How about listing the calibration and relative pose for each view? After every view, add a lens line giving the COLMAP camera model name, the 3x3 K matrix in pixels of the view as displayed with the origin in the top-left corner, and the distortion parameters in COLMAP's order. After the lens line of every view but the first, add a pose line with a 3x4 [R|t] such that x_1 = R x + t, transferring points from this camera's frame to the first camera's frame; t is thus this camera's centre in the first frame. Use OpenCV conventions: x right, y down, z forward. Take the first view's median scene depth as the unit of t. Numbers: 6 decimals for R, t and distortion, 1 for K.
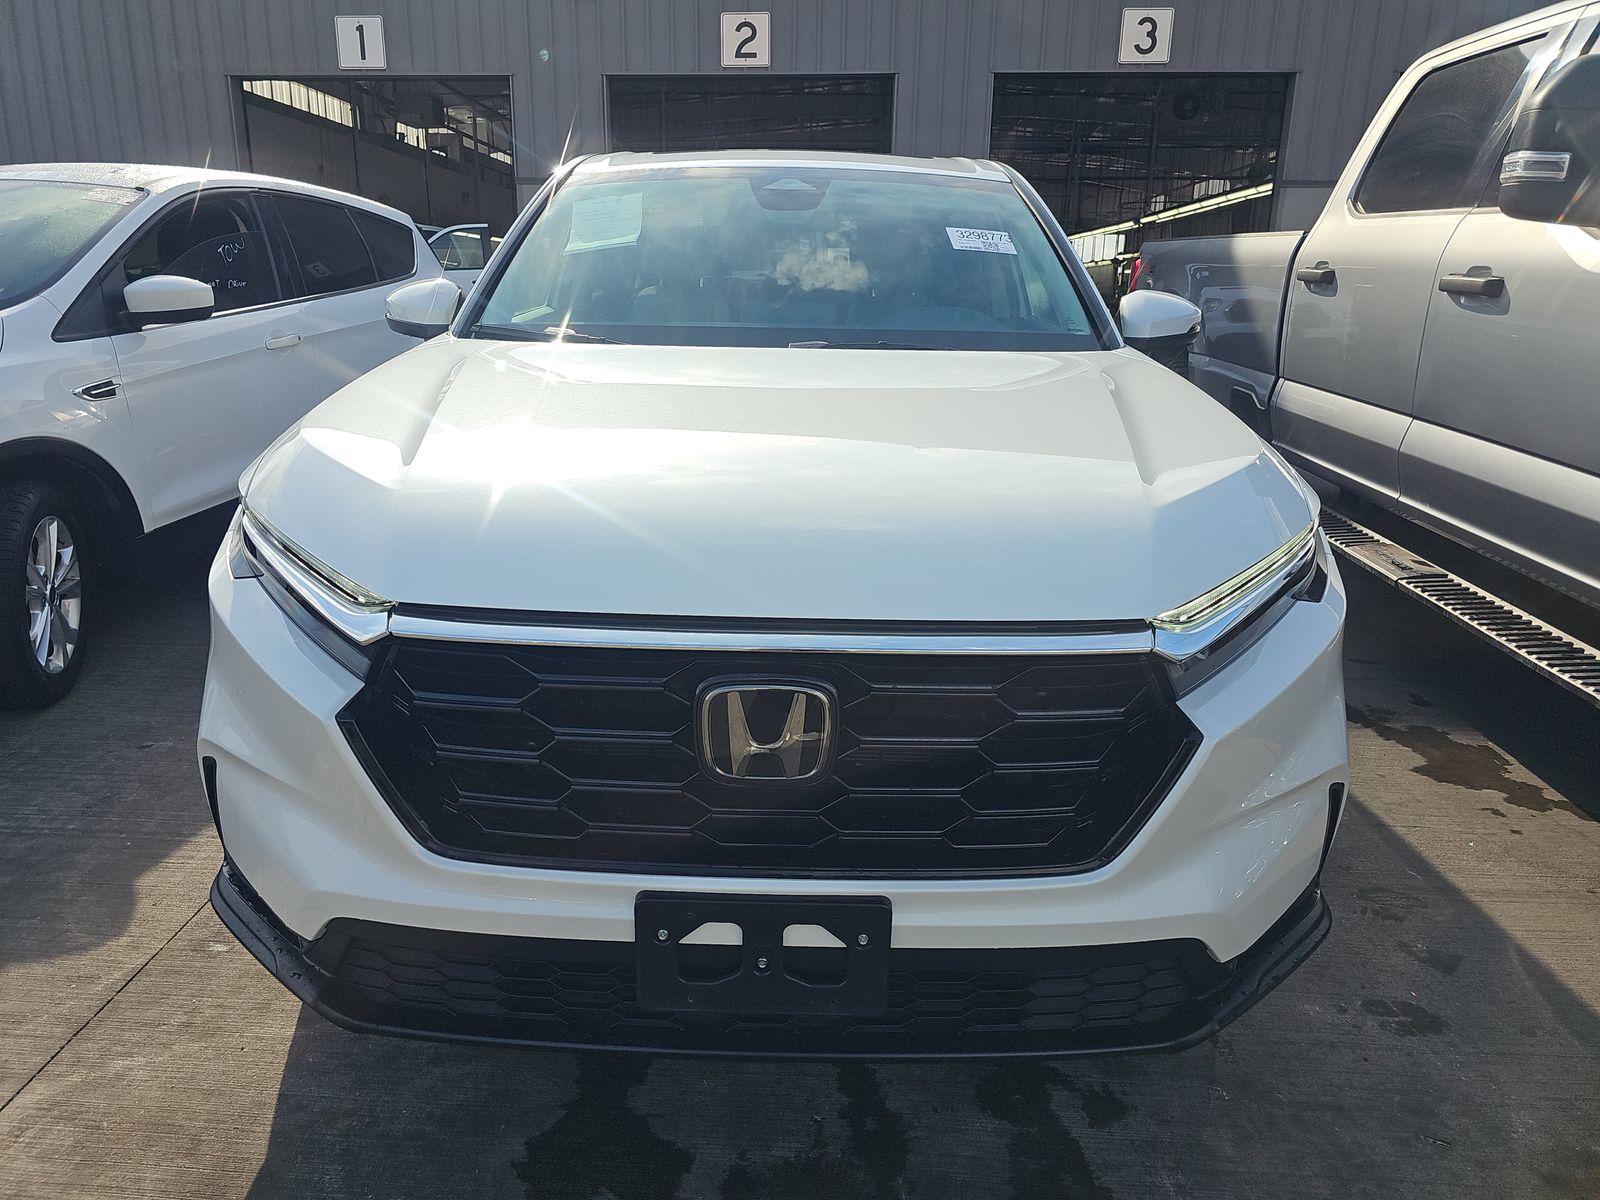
lens RADIAL K [[1075.7, 0, 793.4], [0, 1075.7, 597.8], [0, 0, 1]] dist [0.040134, -0.039960]
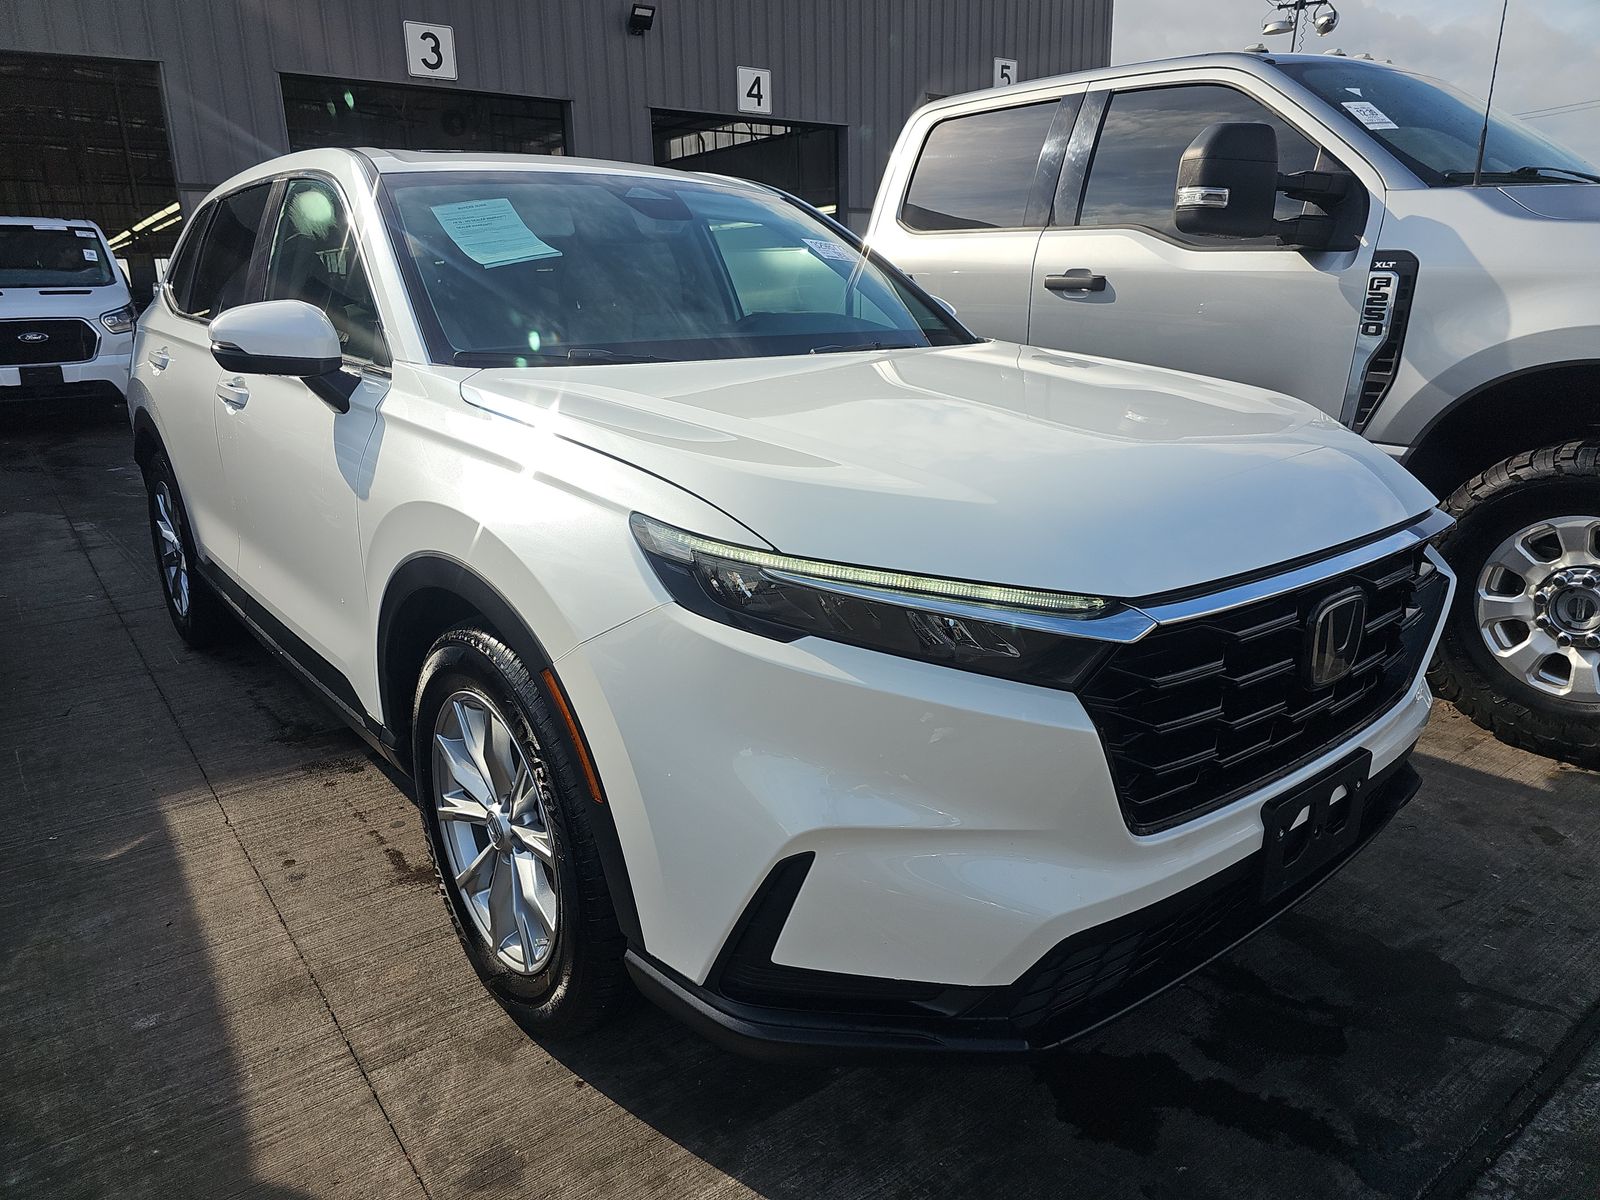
lens RADIAL K [[1075.7, 0, 795.8], [0, 1075.7, 601.4], [0, 0, 1]] dist [0.040134, -0.039960]
pose [[0.759013, -0.205430, 0.617817, -0.557397], [0.210977, 0.975320, 0.065110, -0.056763], [-0.615944, 0.080926, 0.783622, 0.174747]]
